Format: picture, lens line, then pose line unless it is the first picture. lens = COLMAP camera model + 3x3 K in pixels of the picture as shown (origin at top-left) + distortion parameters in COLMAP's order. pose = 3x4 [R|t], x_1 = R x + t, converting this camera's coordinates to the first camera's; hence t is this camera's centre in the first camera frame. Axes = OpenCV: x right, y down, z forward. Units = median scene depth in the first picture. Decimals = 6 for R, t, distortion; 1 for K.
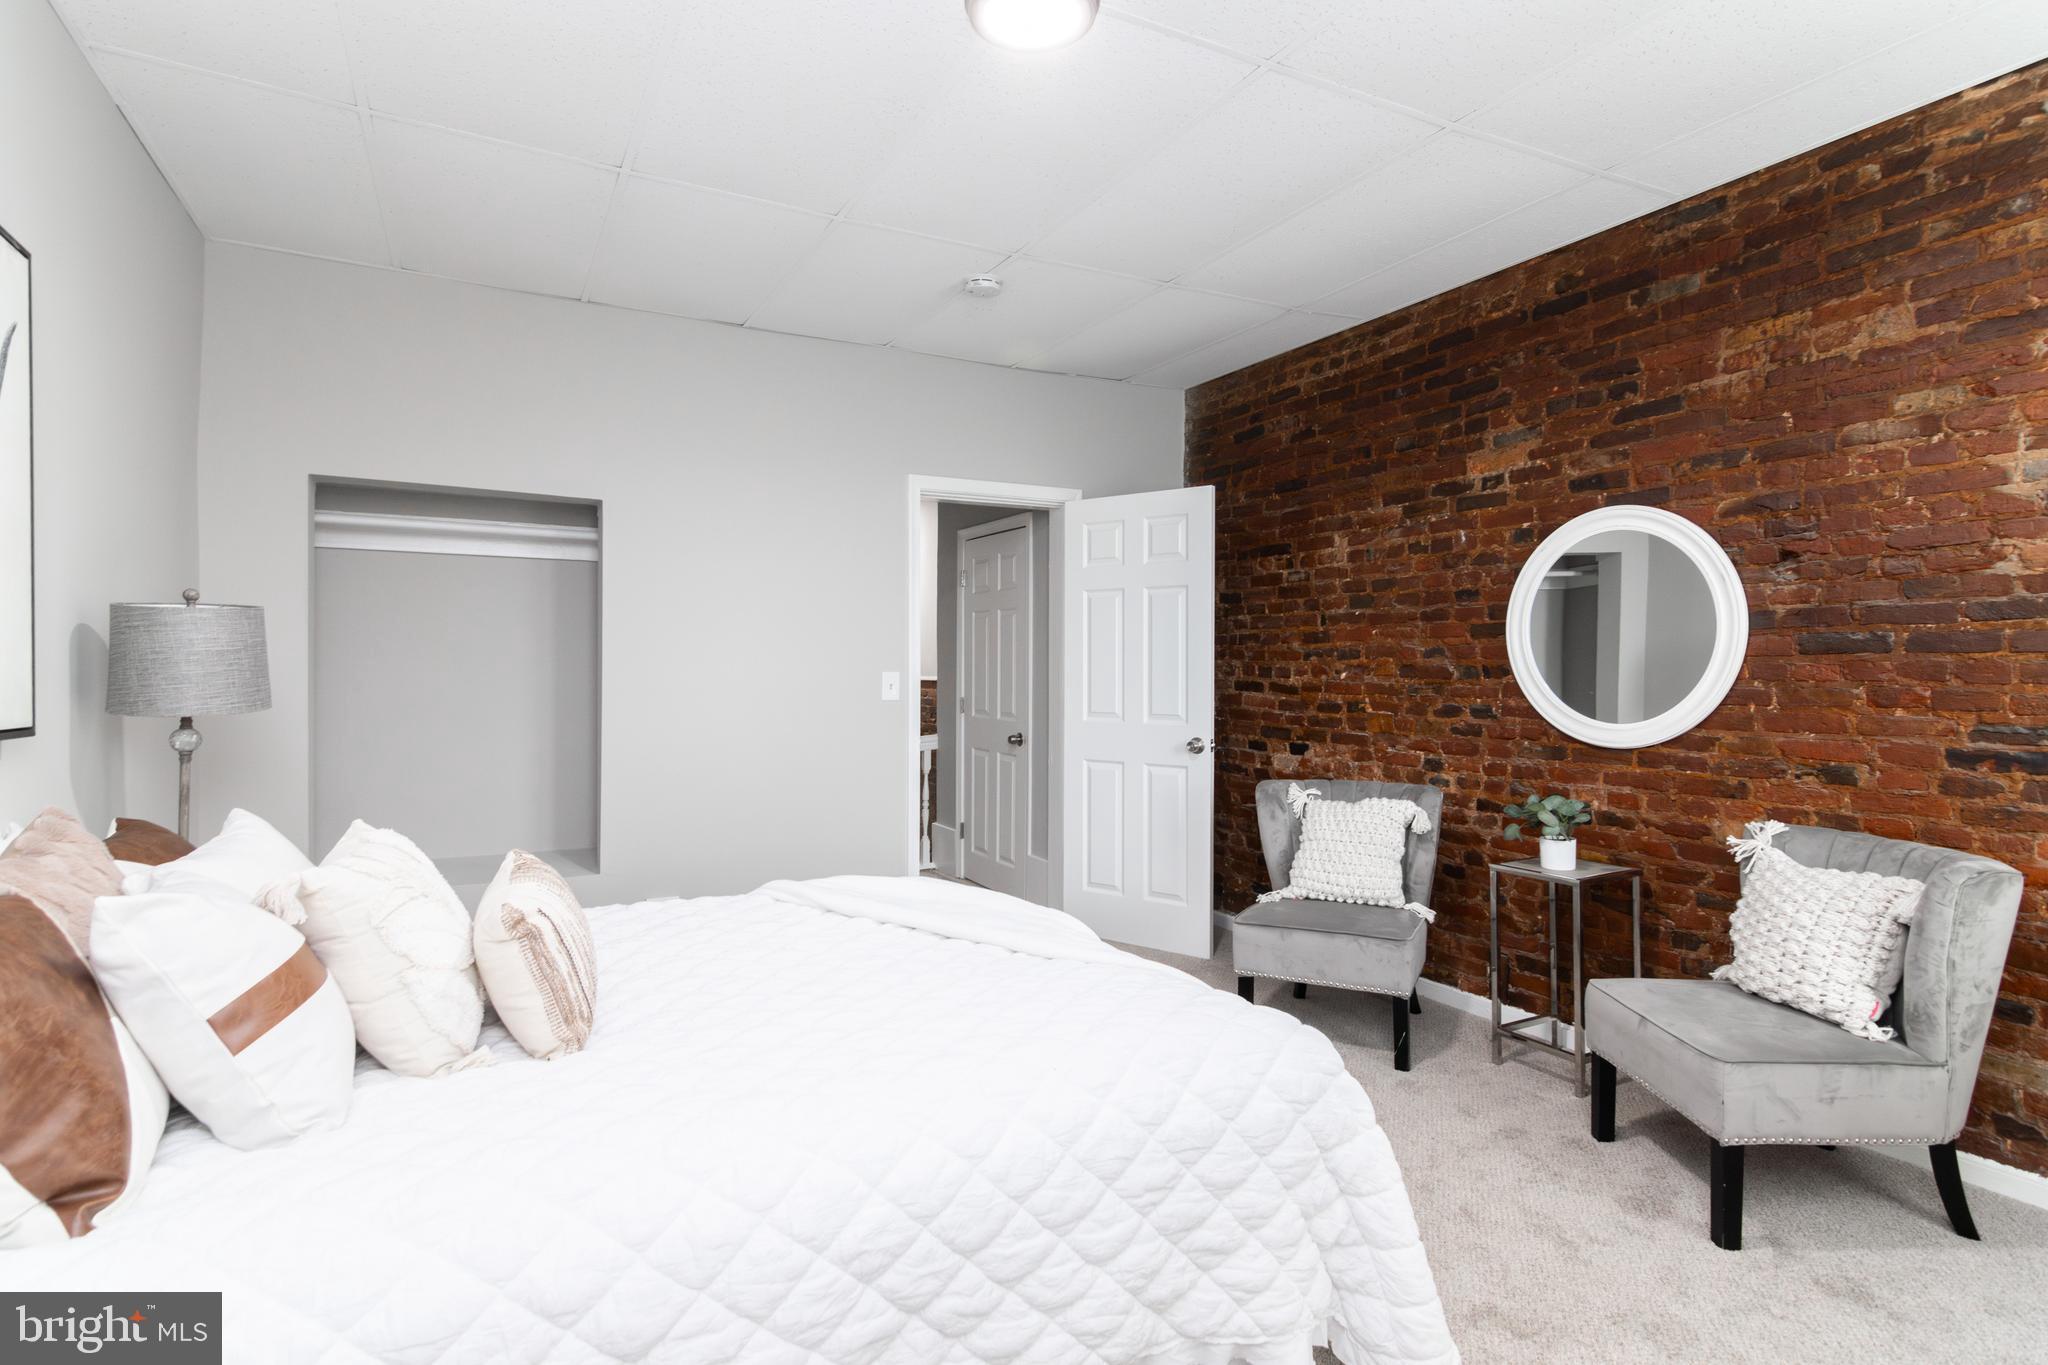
lens RADIAL K [[1052.2, 0, 1016.8], [0, 1052.2, 664.9], [0, 0, 1]] dist [-0.006081, 0.004495]
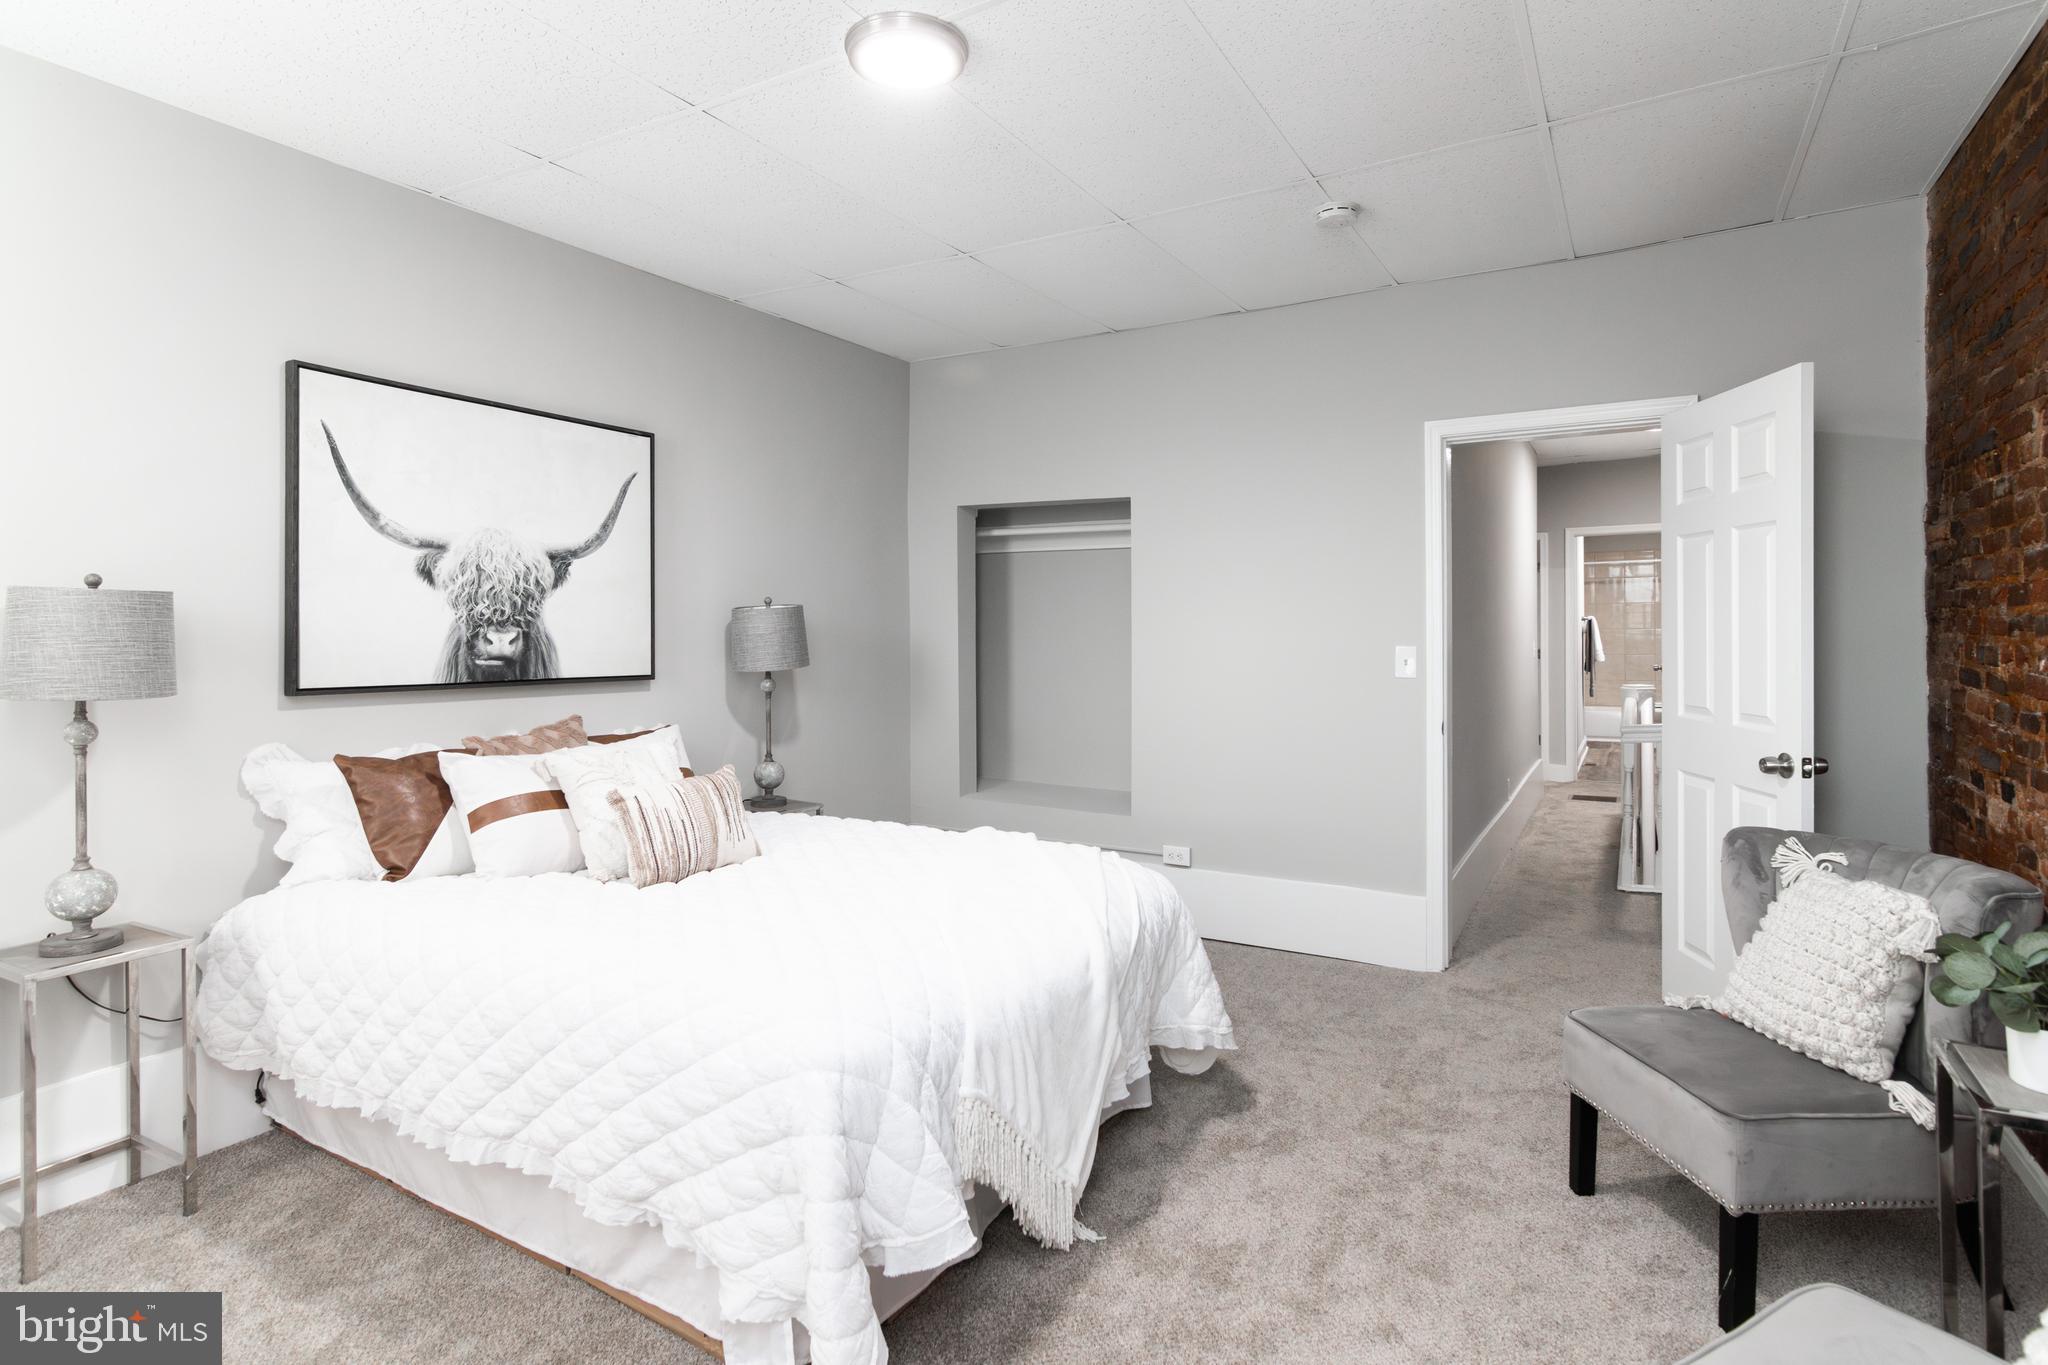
lens RADIAL K [[1052.2, 0, 1005.8], [0, 1052.2, 642.6], [0, 0, 1]] dist [-0.006081, 0.004495]
pose [[0.508699, 0.013020, -0.860846, 0.736320], [0.006938, 0.999791, 0.019221, -0.023409], [0.860916, -0.015750, 0.508503, 0.377691]]
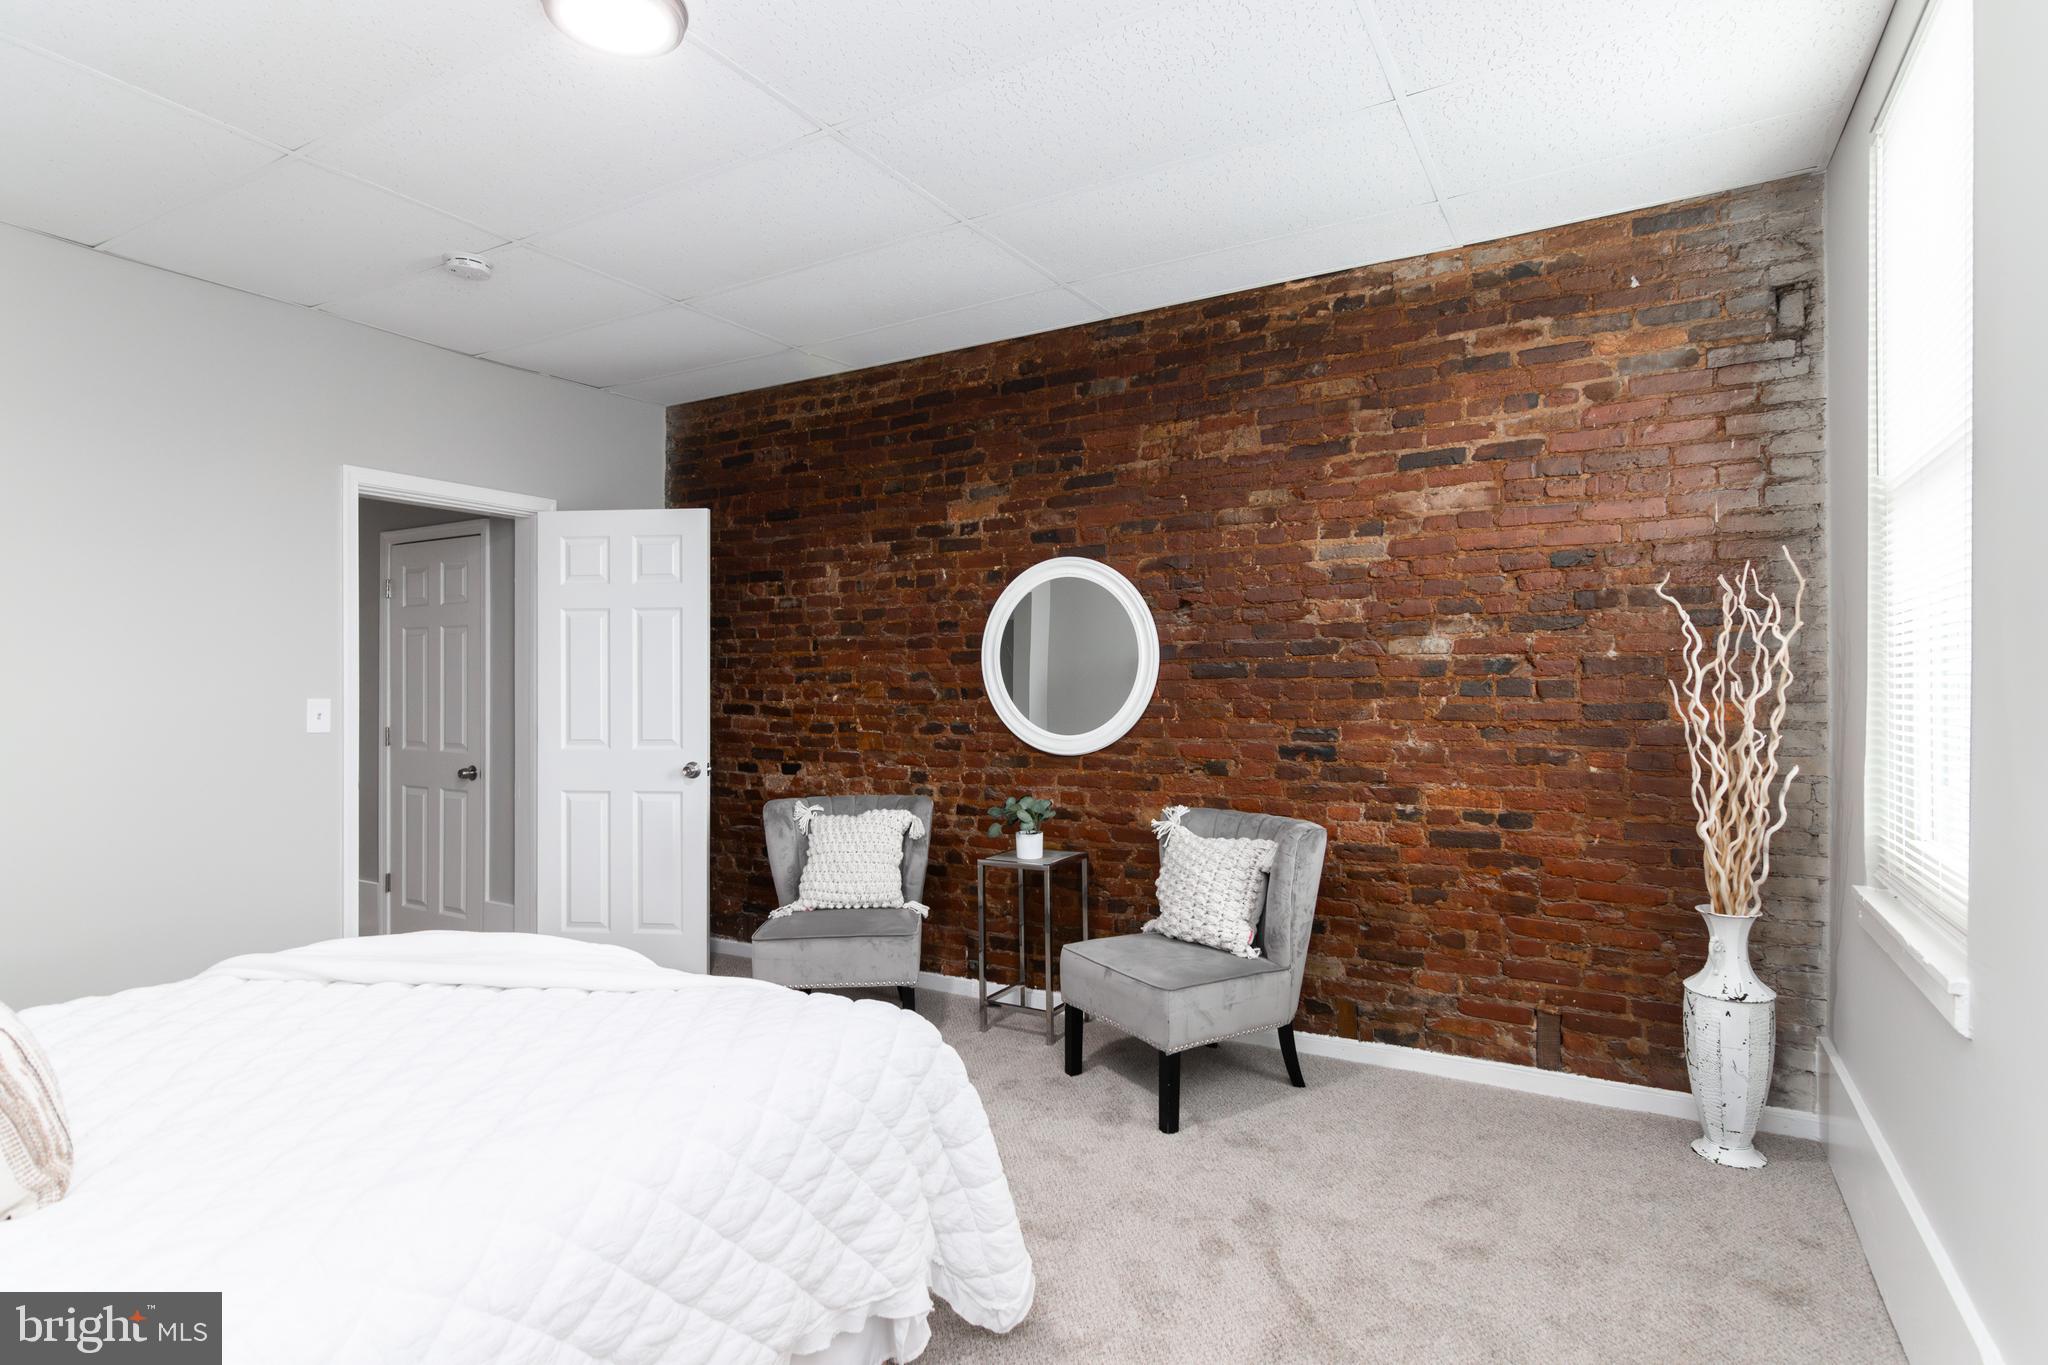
lens RADIAL K [[1052.2, 0, 1038.9], [0, 1052.2, 684.1], [0, 0, 1]] dist [-0.006081, 0.004495]
pose [[0.845538, -0.002355, 0.533910, -0.123496], [0.003825, 0.999991, -0.001646, -0.001802], [-0.533901, 0.003434, 0.845540, -0.017727]]
